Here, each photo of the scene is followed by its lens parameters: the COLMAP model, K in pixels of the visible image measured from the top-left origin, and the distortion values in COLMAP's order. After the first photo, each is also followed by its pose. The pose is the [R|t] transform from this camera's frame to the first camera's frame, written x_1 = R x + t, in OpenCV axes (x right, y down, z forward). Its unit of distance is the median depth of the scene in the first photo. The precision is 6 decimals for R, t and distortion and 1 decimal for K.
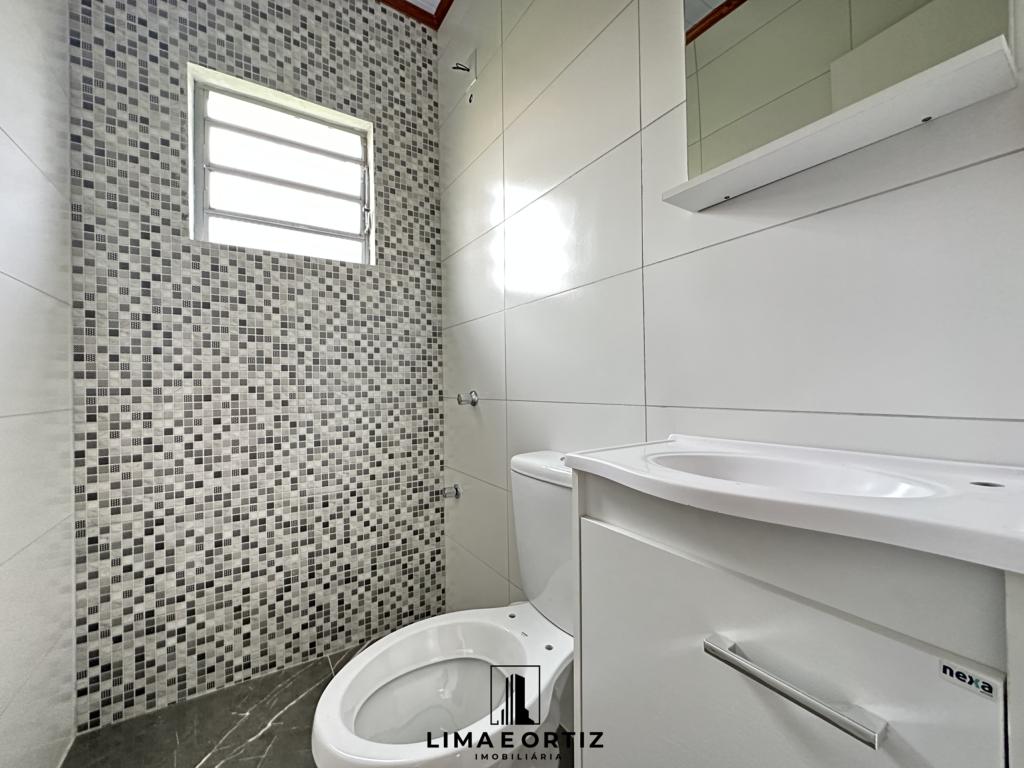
lens RADIAL K [[408.1, 0, 513.0], [0, 408.1, 381.1], [0, 0, 1]] dist [-0.002458, 0.000114]
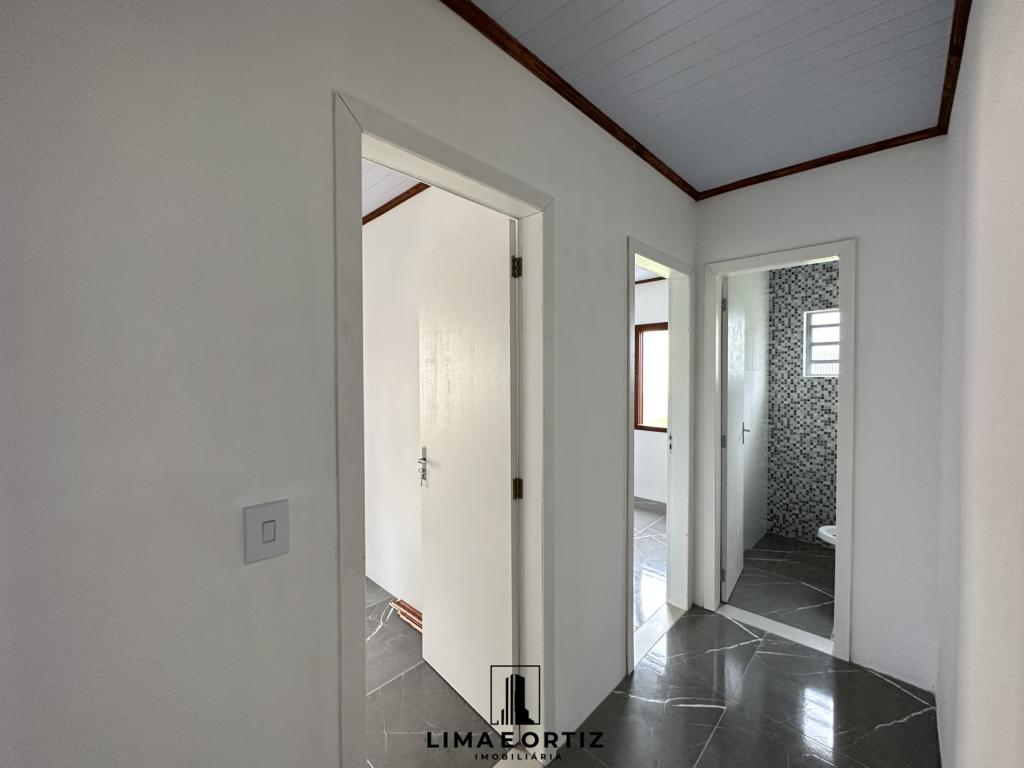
lens RADIAL K [[408.1, 0, 512.4], [0, 408.1, 380.4], [0, 0, 1]] dist [-0.002458, 0.000114]
pose [[0.233311, 0.024960, -0.972082, 1.452494], [-0.004888, 0.999688, 0.024496, -0.384373], [0.972390, -0.000964, 0.233360, -1.583983]]
